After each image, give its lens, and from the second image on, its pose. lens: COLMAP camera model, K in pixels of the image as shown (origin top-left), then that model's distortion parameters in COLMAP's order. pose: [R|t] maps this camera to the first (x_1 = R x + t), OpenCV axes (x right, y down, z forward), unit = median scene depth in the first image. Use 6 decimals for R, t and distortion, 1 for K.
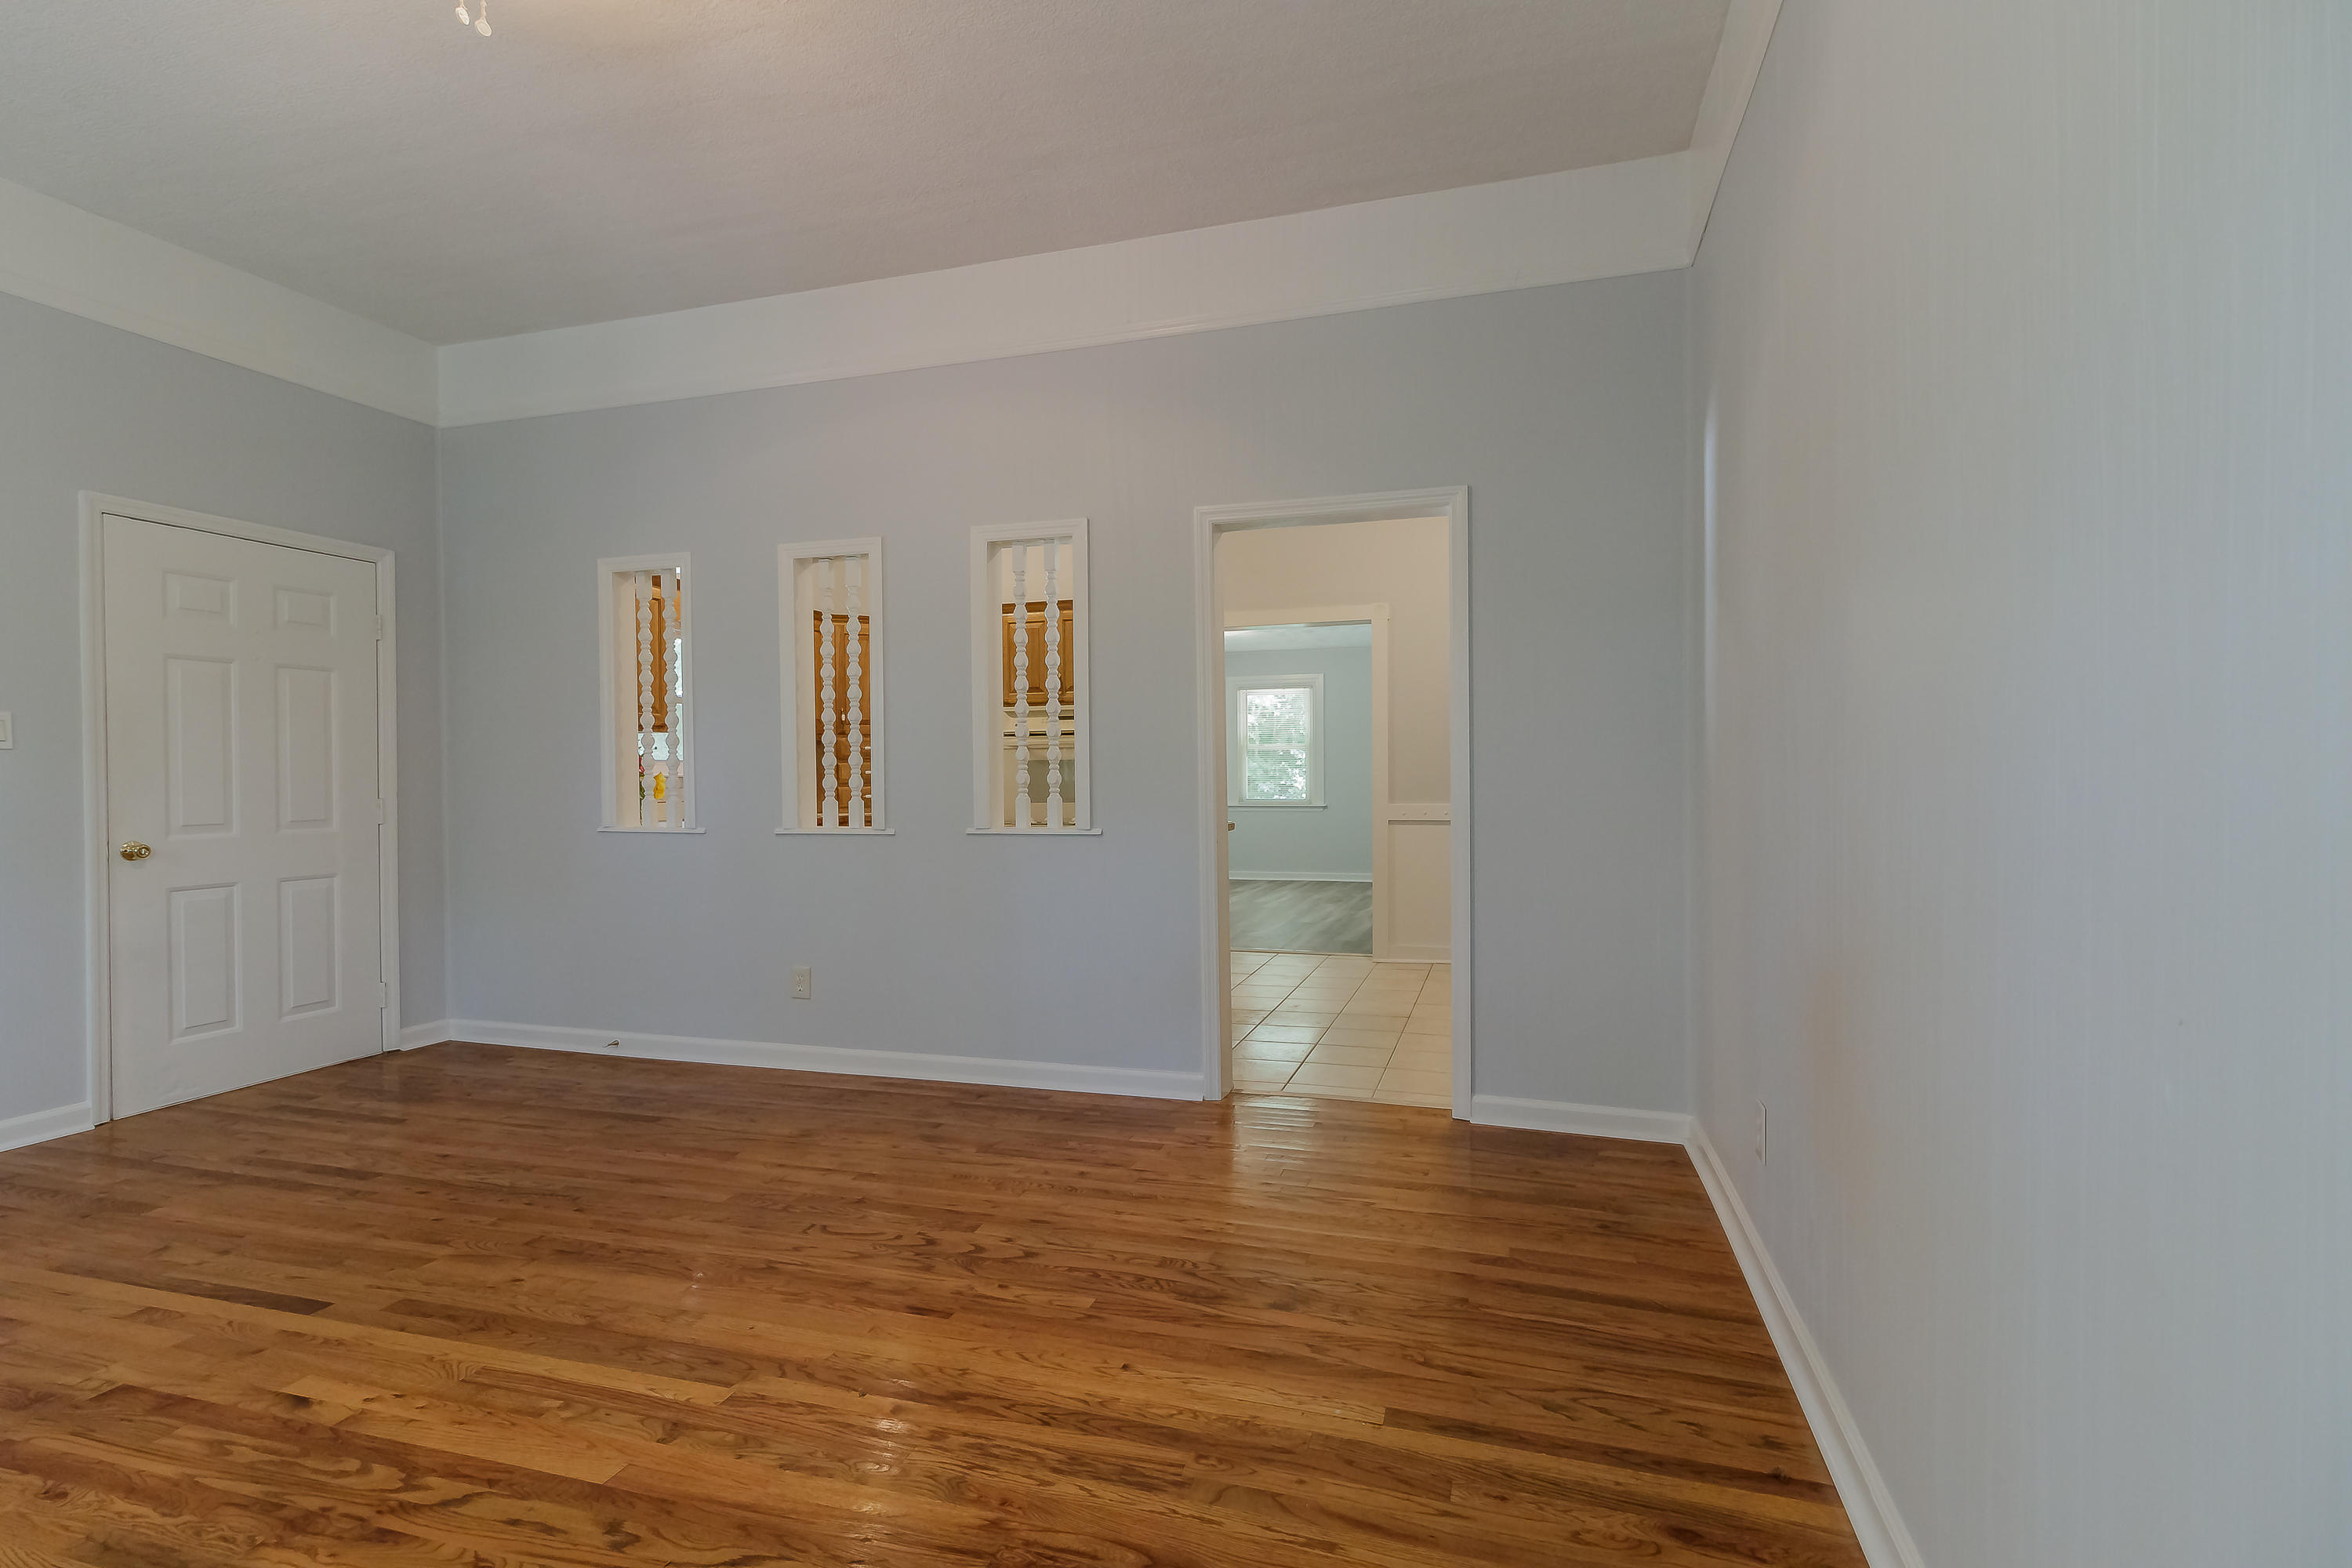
lens RADIAL K [[1117.8, 0, 1166.7], [0, 1117.8, 777.9], [0, 0, 1]] dist [0.004985, -0.000272]
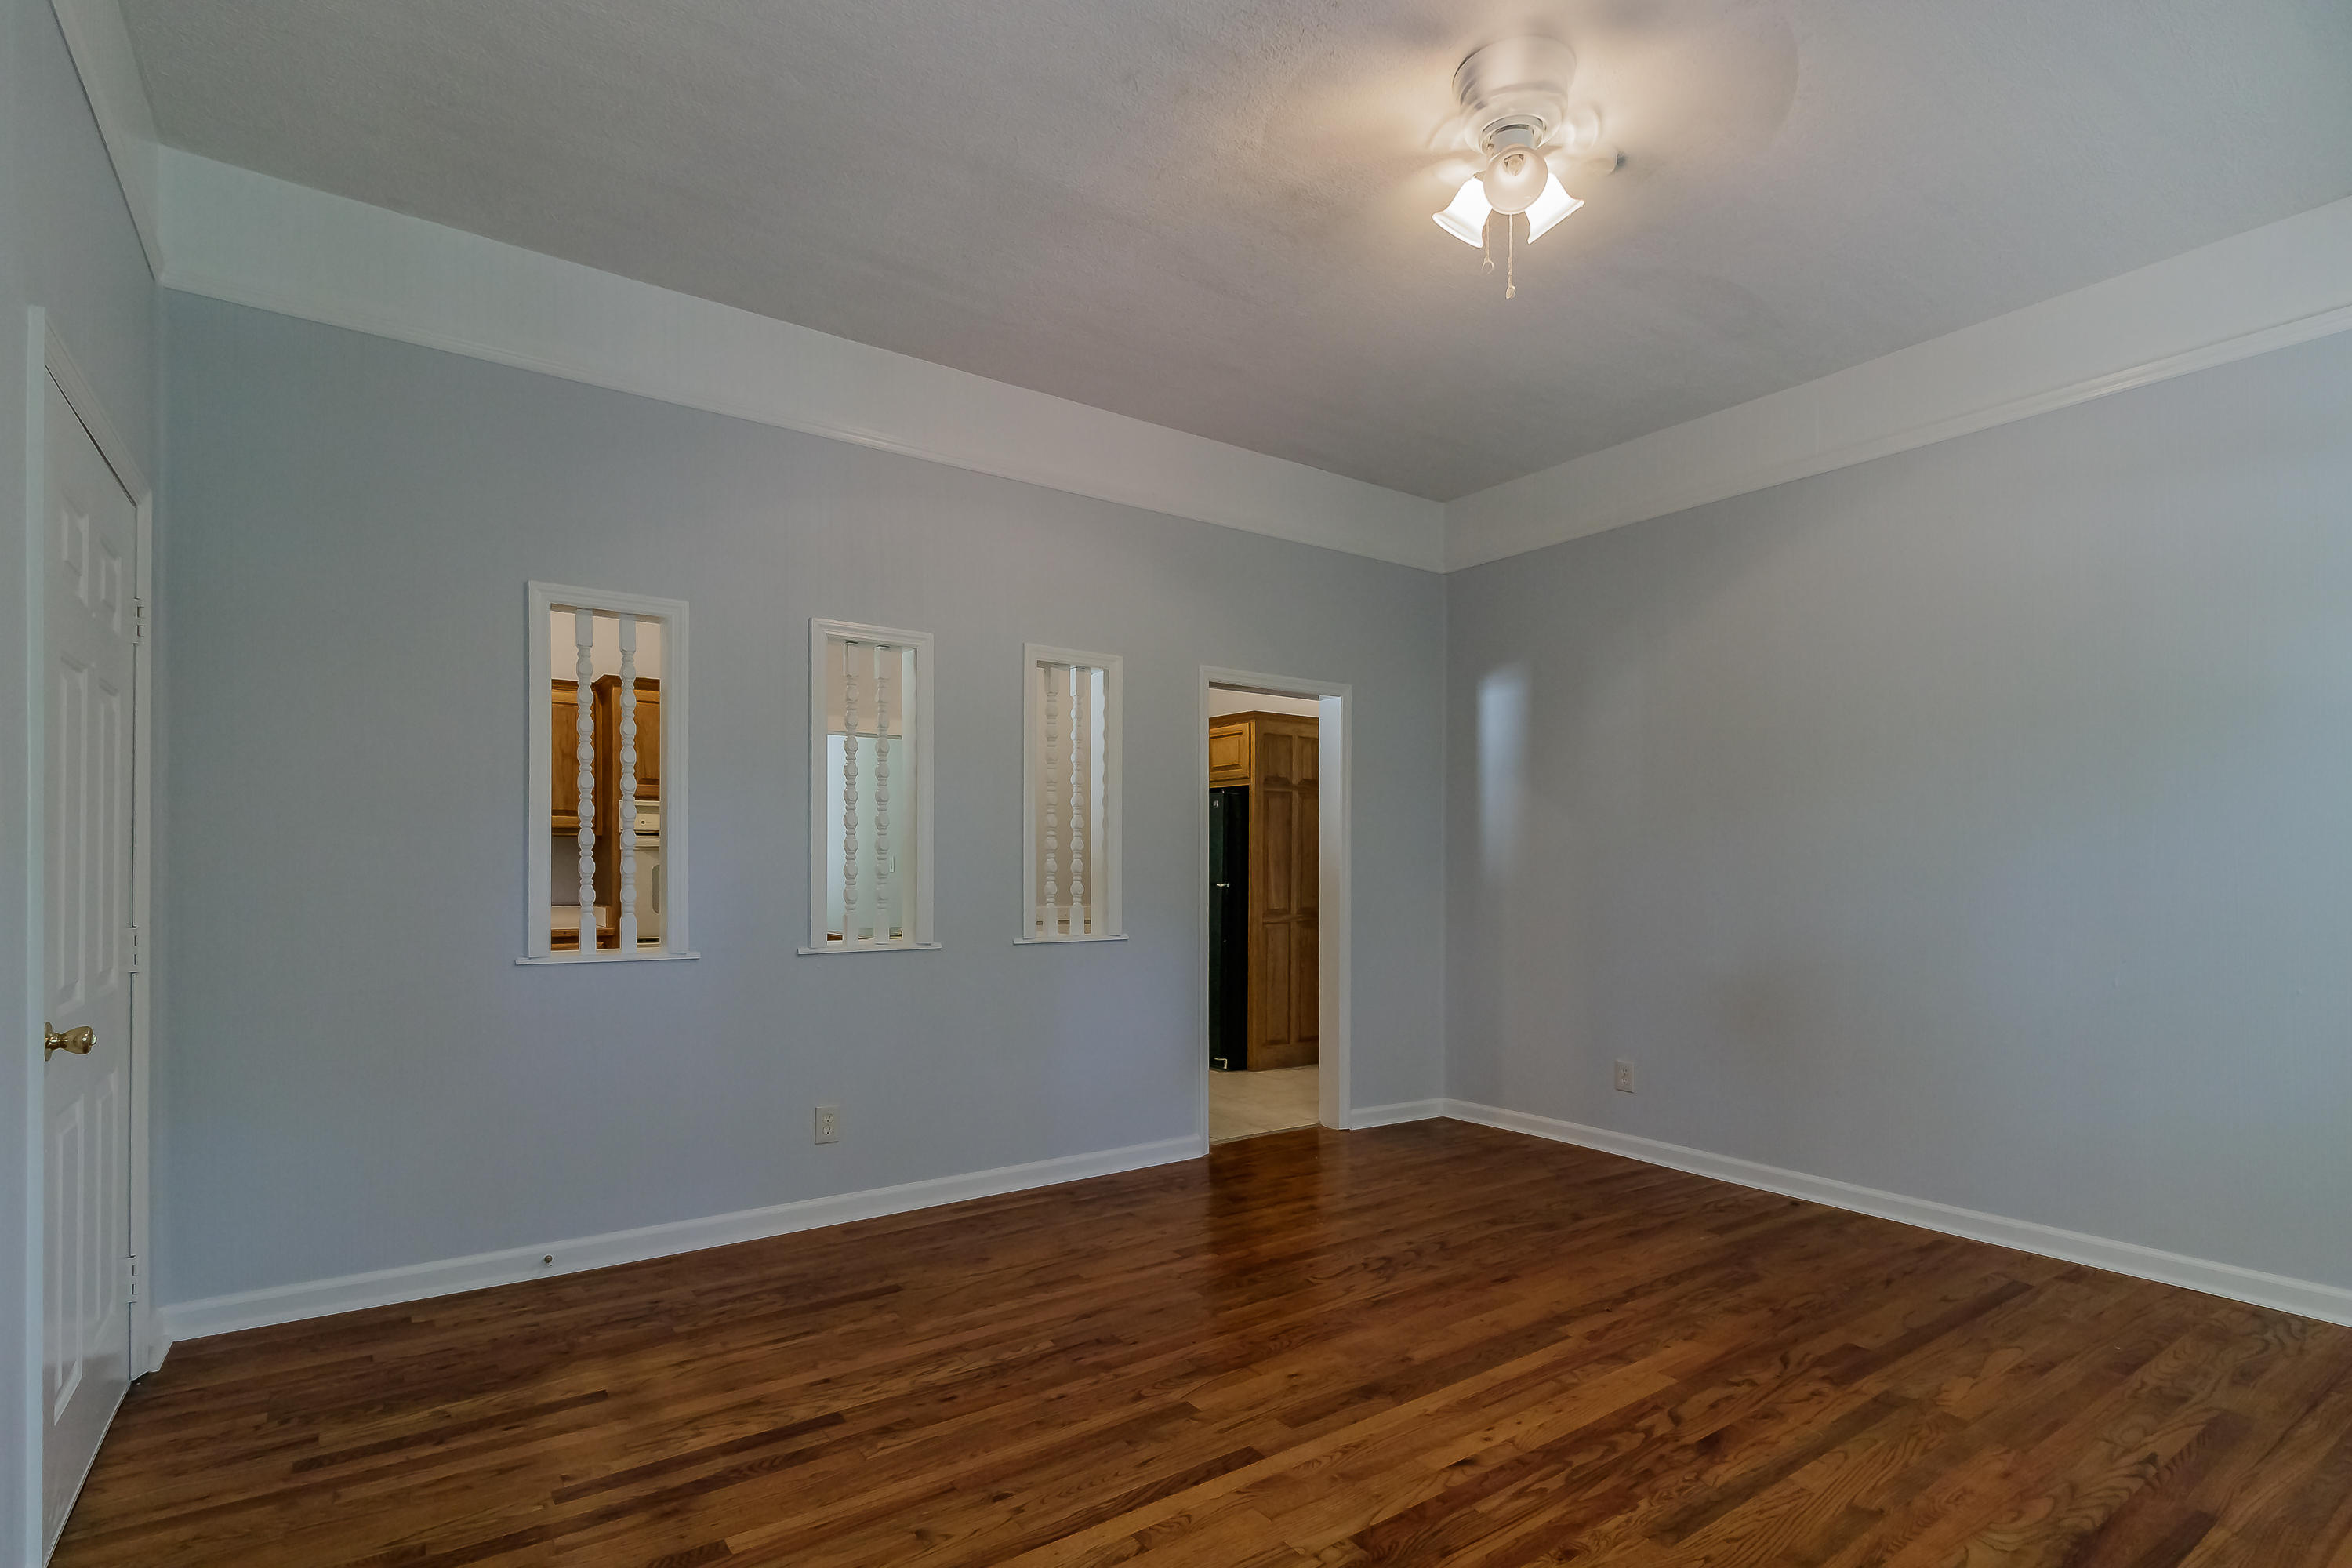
lens RADIAL K [[1117.8, 0, 1177.3], [0, 1117.8, 837.3], [0, 0, 1]] dist [0.004985, -0.000272]
pose [[0.614317, 0.033965, 0.788328, -1.189733], [-0.002263, 0.999145, -0.041285, -0.005092], [-0.789056, 0.023578, 0.613868, 0.350434]]
